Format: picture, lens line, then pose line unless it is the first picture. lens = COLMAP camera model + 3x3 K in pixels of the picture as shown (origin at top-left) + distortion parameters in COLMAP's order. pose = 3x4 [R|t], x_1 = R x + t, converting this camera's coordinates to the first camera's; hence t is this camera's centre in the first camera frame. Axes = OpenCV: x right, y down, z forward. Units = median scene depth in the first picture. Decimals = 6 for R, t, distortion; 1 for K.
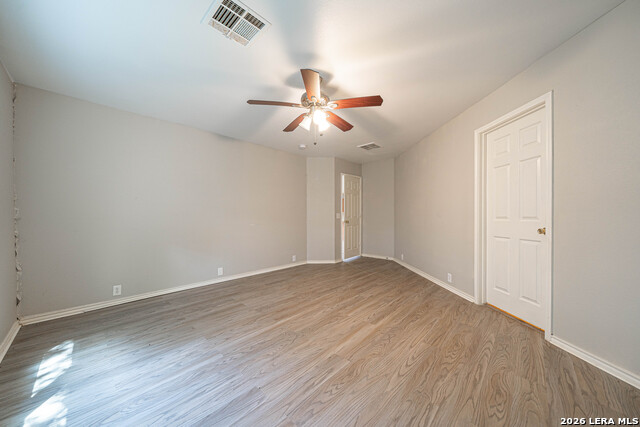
lens RADIAL K [[222.1, 0, 318.5], [0, 222.1, 213.5], [0, 0, 1]] dist [-0.007447, -0.000181]
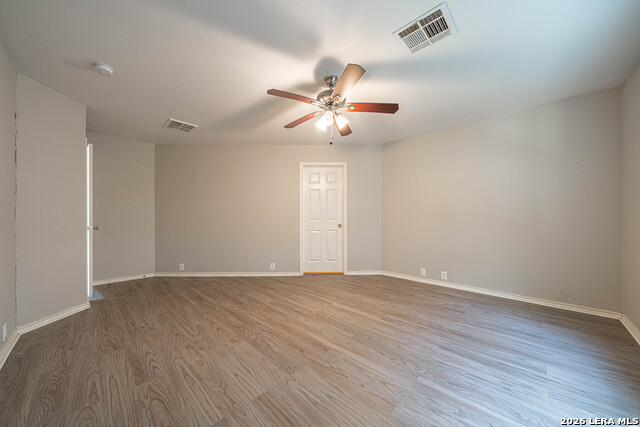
lens RADIAL K [[222.1, 0, 310.3], [0, 222.1, 219.4], [0, 0, 1]] dist [-0.007447, -0.000181]
pose [[0.044876, 0.000954, 0.998992, -0.912537], [-0.008351, 0.999965, -0.000580, 0.020714], [-0.998958, -0.008316, 0.044883, 0.962995]]
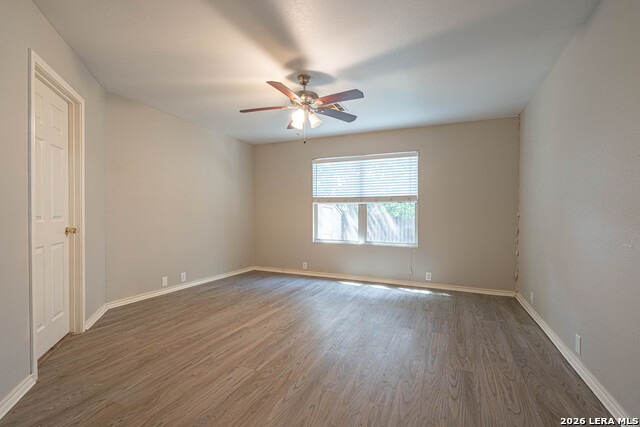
lens RADIAL K [[303.0, 0, 320.0], [0, 303.0, 216.3], [0, 0, 1]] dist [-0.002730, -0.000509]
pose [[-0.944400, 0.003101, -0.328784, 0.336259], [0.005070, 0.999974, -0.005133, 0.023207], [0.328759, -0.006514, -0.944391, 2.114621]]
